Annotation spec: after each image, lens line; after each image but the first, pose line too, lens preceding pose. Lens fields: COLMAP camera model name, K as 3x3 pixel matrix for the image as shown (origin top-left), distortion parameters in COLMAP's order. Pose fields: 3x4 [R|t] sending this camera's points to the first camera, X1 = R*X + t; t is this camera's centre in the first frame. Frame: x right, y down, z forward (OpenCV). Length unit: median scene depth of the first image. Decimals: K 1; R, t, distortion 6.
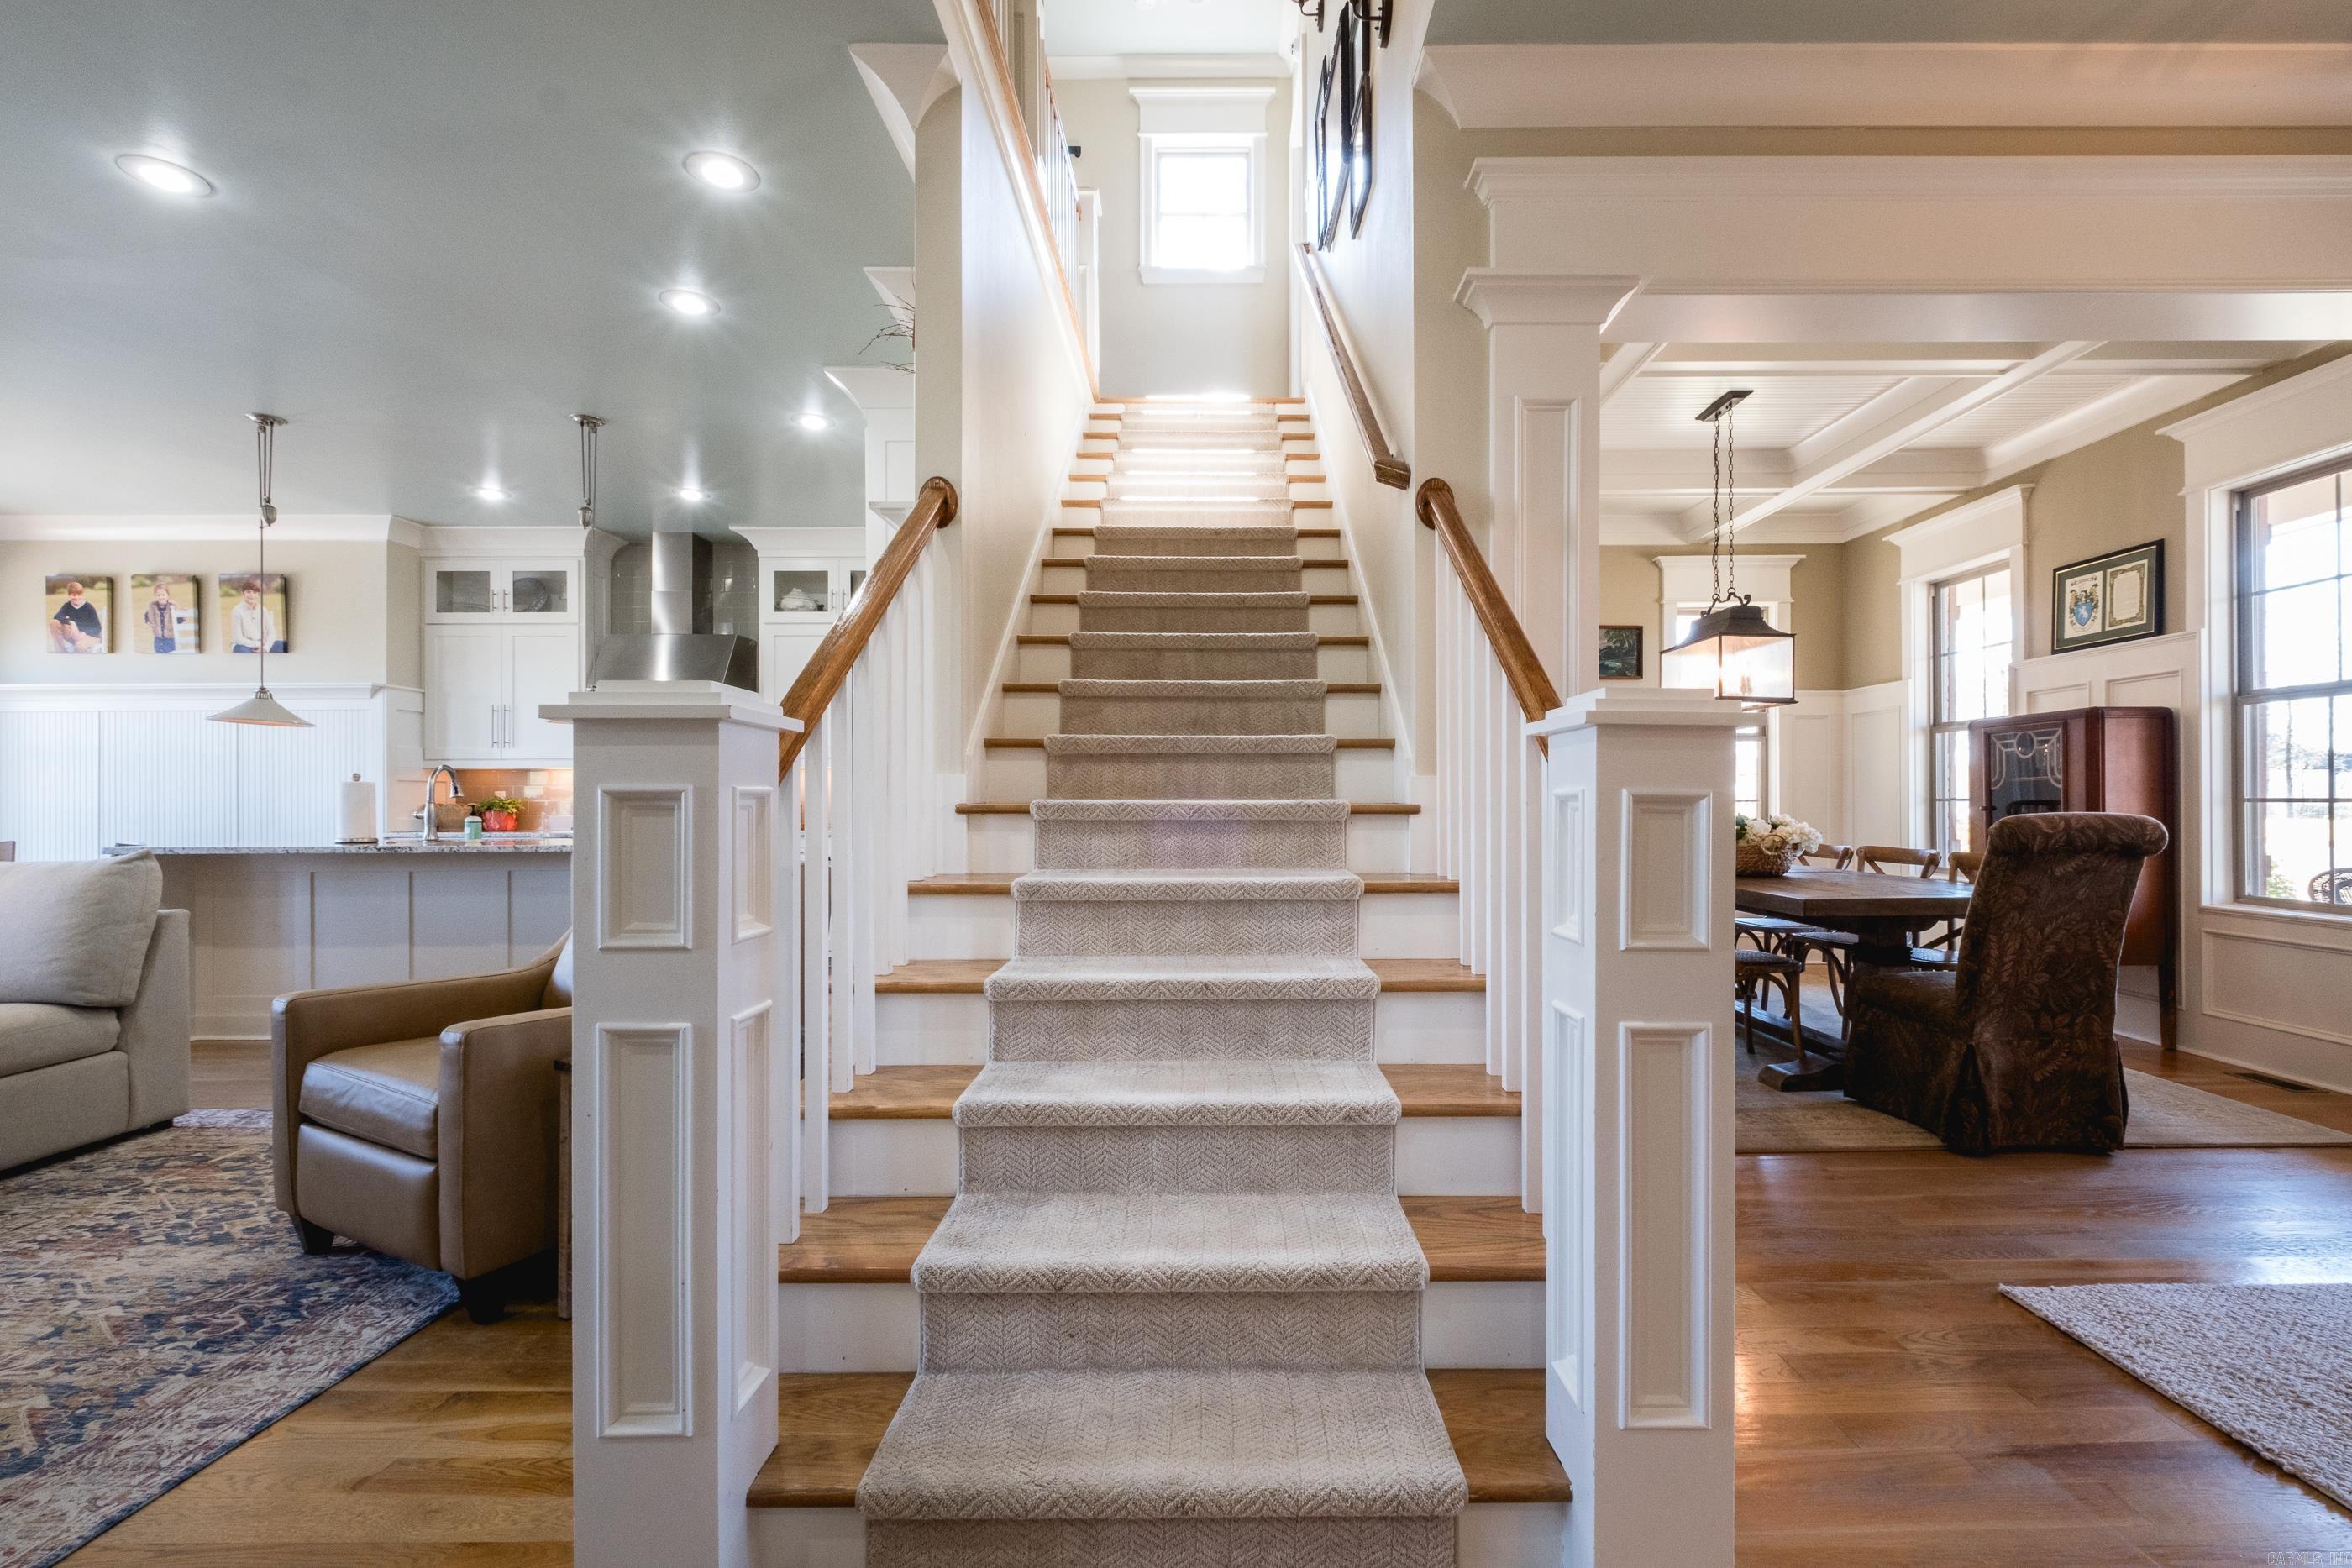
lens RADIAL K [[1028.2, 0, 1231.3], [0, 1028.2, 799.4], [0, 0, 1]] dist [-0.001955, -0.001024]
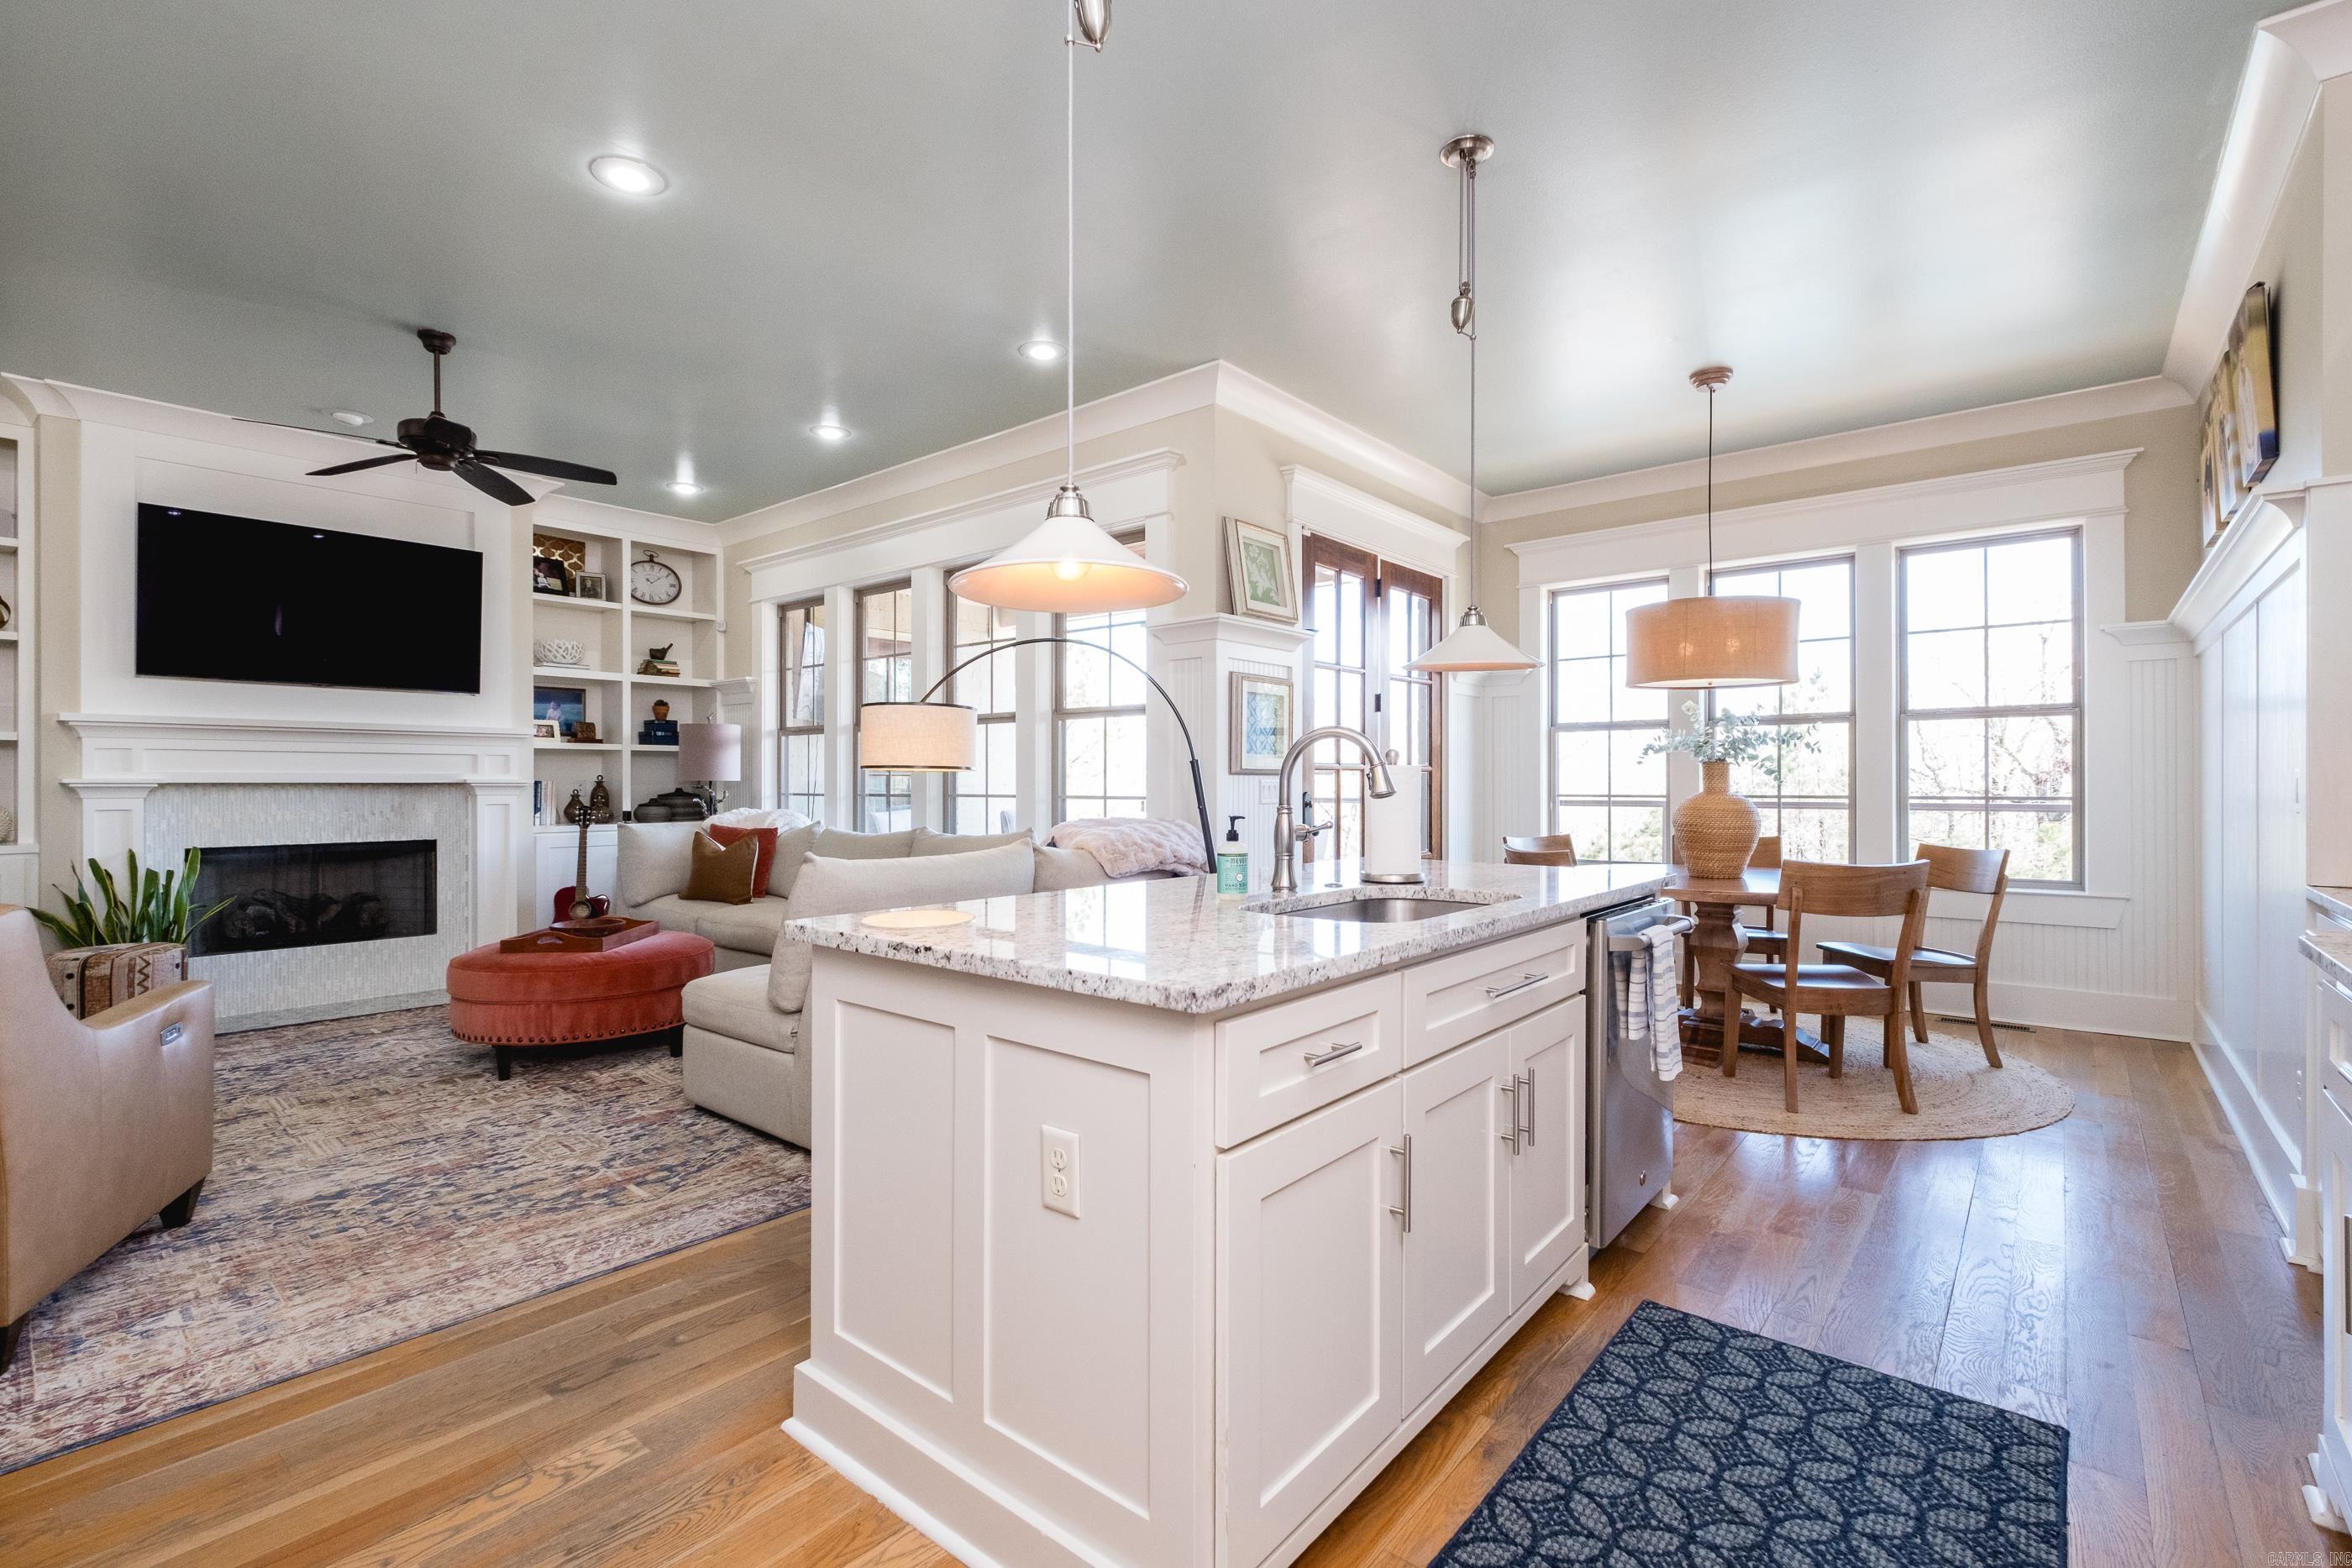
lens RADIAL K [[1051.0, 0, 1176.0], [0, 1051.0, 784.0], [0, 0, 1]] dist [0.002851, -0.004552]
pose [[-0.651829, 0.006024, -0.758342, -0.379388], [0.006059, 0.999978, 0.002735, -0.009804], [0.758341, -0.002813, -0.651852, 1.286126]]
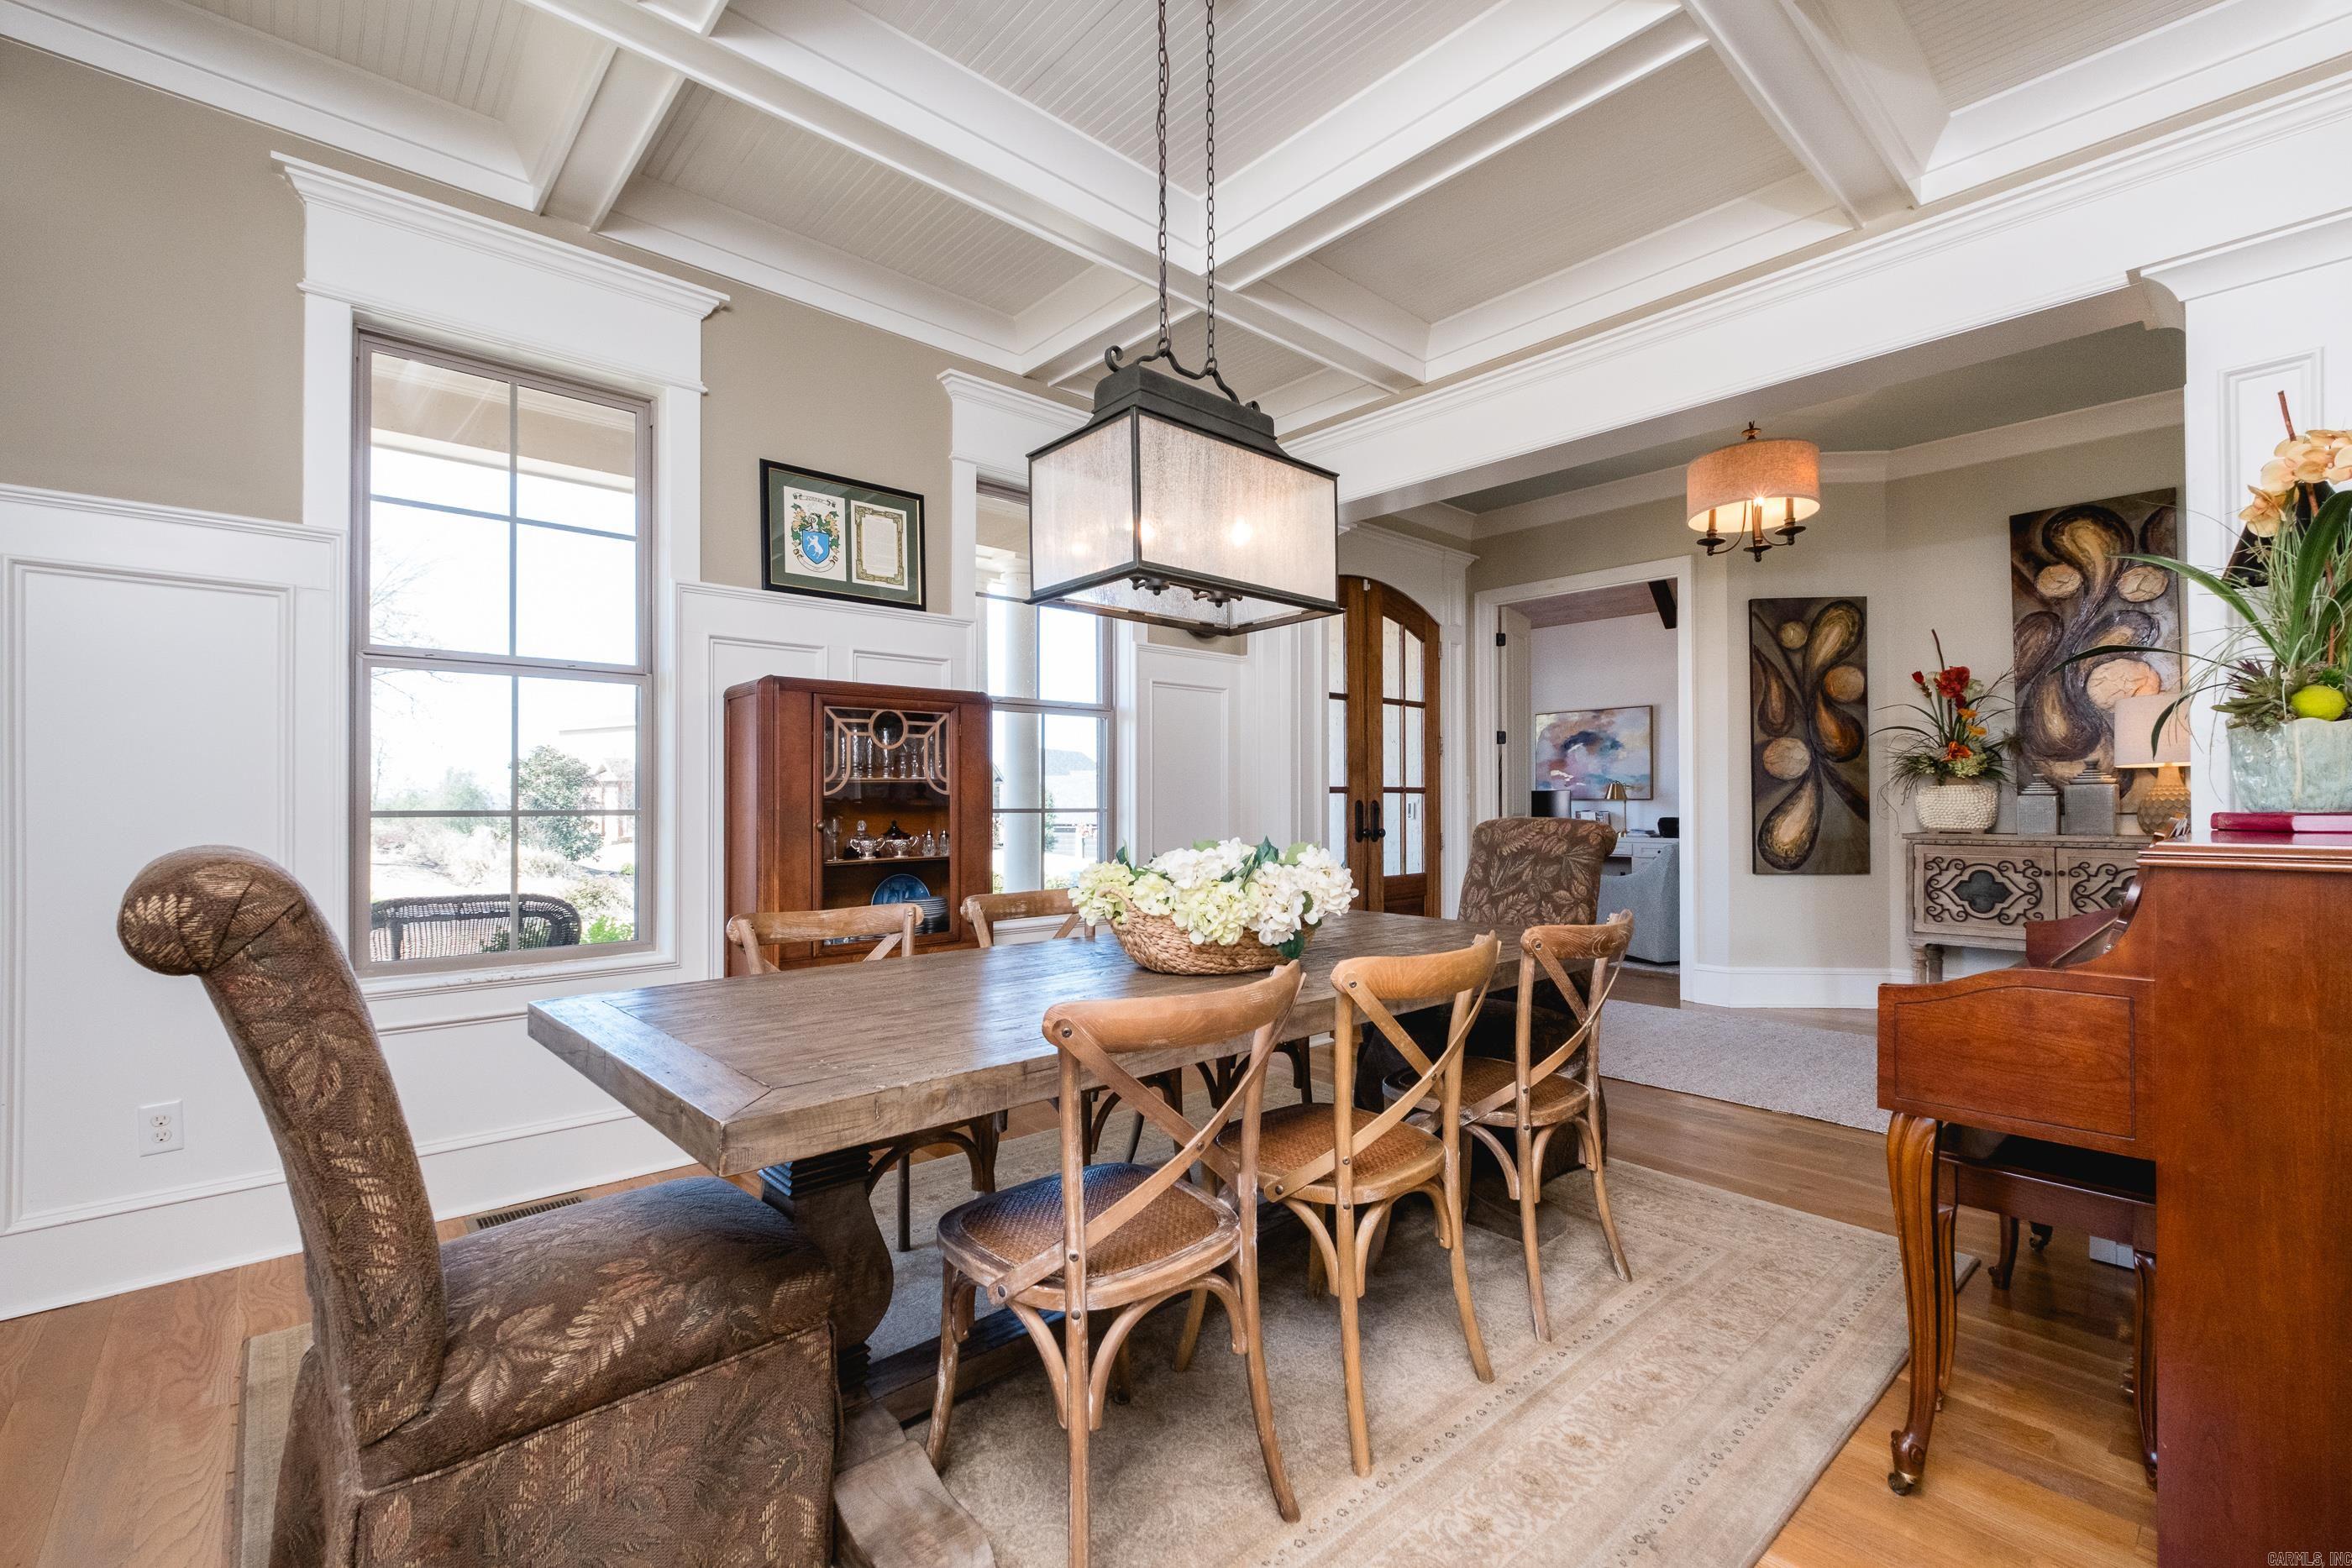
lens RADIAL K [[1010.6, 0, 1185.5], [0, 1010.6, 787.0], [0, 0, 1]] dist [-0.000133, -0.001134]
pose [[-0.665925, 0.016496, 0.745836, 0.149176], [0.003134, 0.999809, -0.019315, -0.001832], [-0.746012, -0.010525, -0.665849, 1.287037]]
